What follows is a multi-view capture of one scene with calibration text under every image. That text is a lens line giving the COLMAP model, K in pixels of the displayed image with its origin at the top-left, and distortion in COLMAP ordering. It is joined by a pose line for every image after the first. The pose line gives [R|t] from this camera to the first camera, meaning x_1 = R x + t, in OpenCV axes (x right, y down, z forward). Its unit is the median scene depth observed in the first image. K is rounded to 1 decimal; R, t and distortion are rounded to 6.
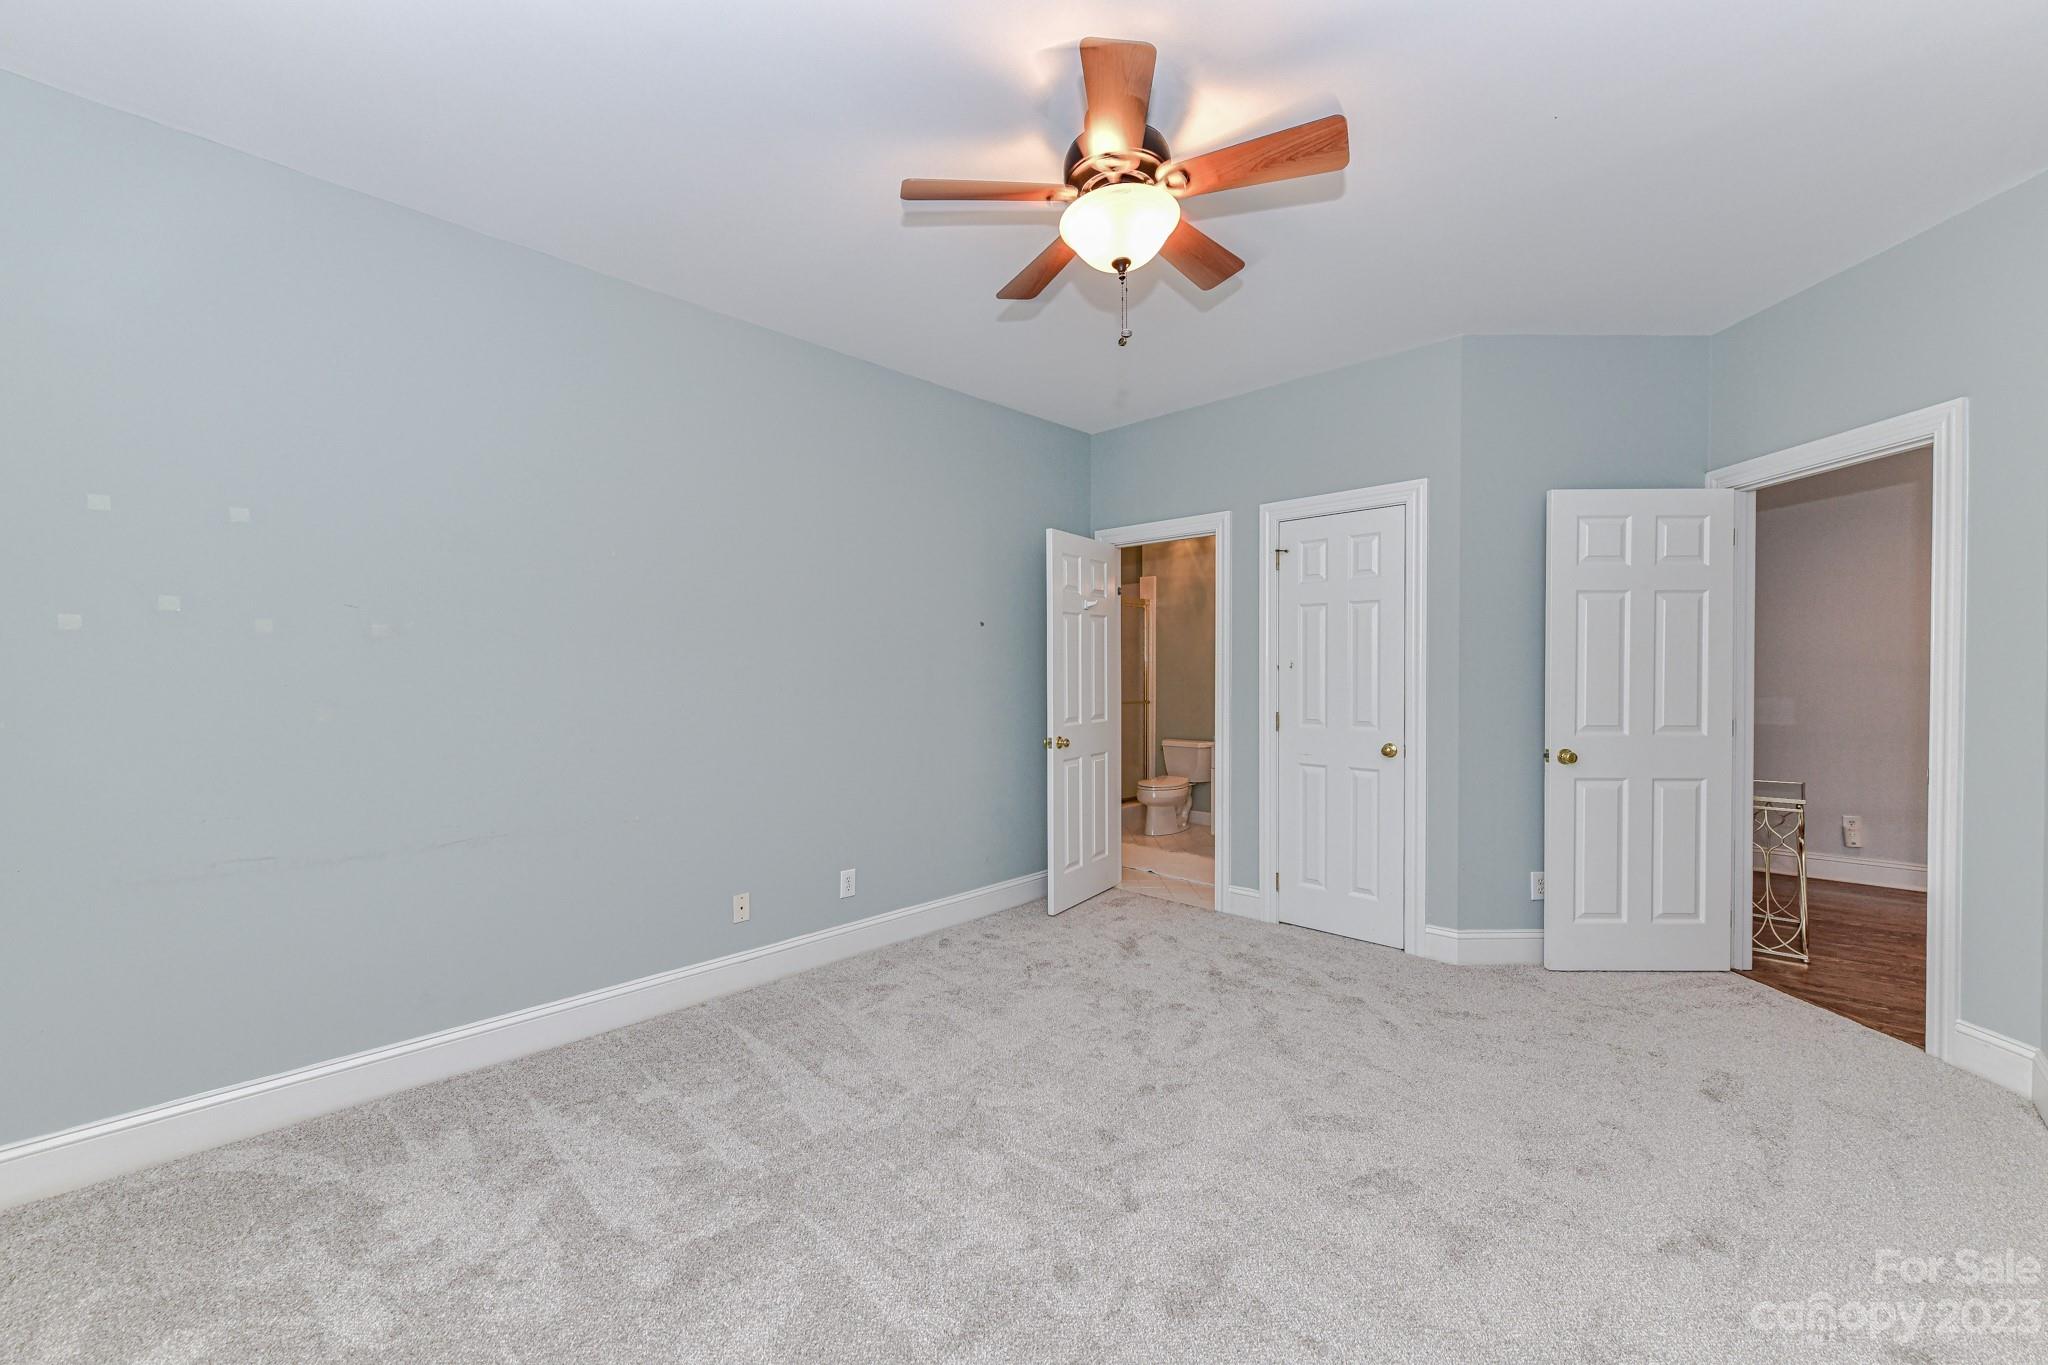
lens RADIAL K [[781.4, 0, 1024.0], [0, 781.4, 682.5], [0, 0, 1]] dist [-0.000288, -0.000057]
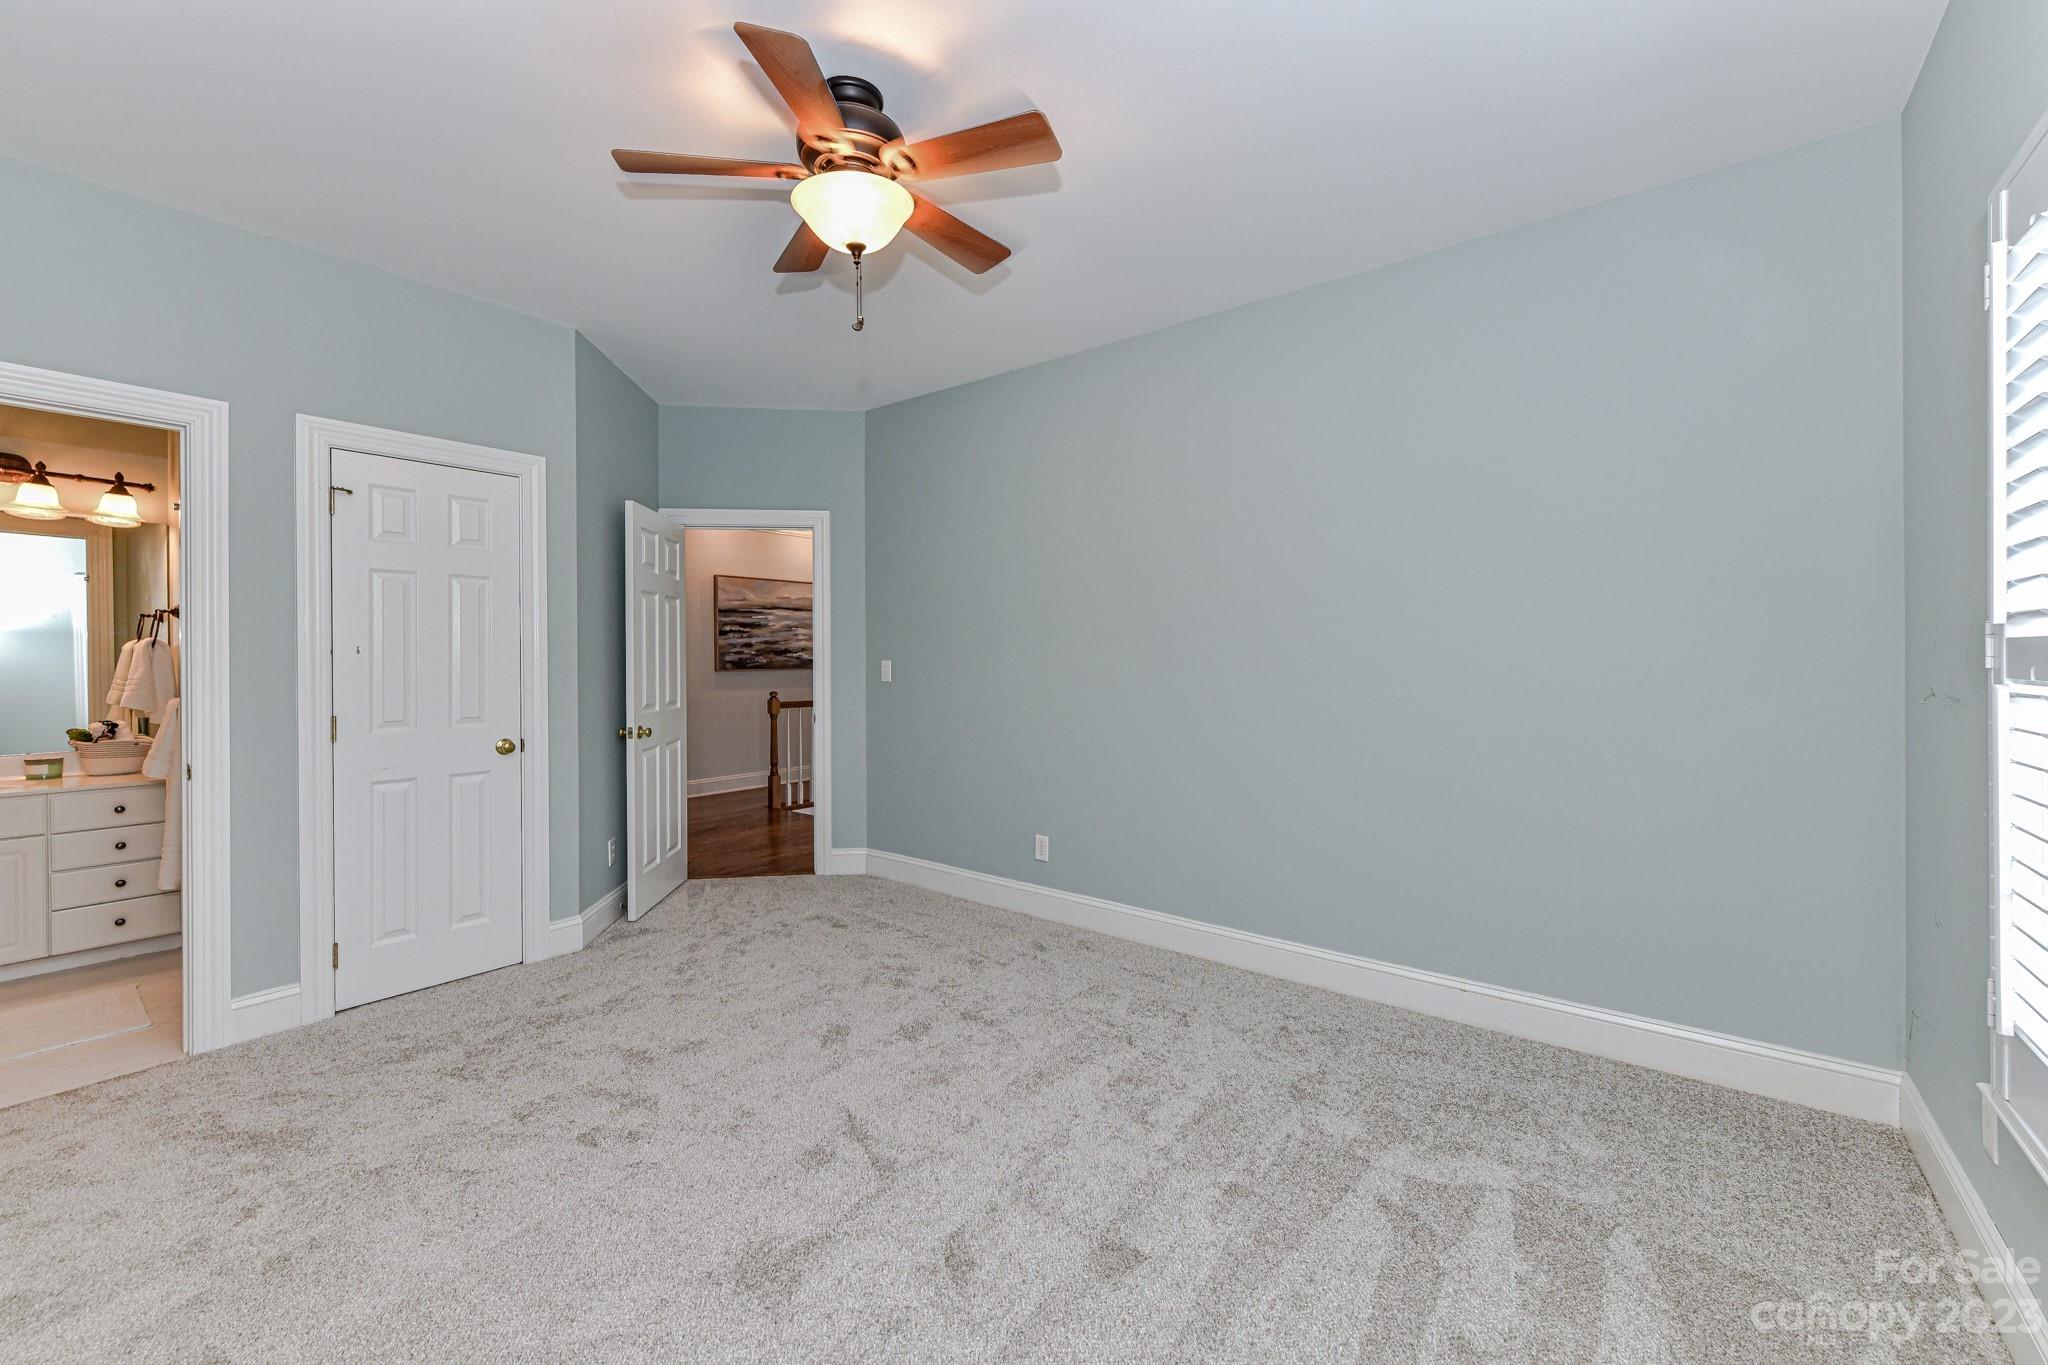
lens RADIAL K [[817.0, 0, 1025.5], [0, 817.0, 672.7], [0, 0, 1]] dist [0.001006, 0.000033]
pose [[-0.091982, -0.016635, 0.995622, -0.525512], [0.010312, 0.999791, 0.017657, -0.009539], [-0.995707, 0.011891, -0.091791, 0.498834]]
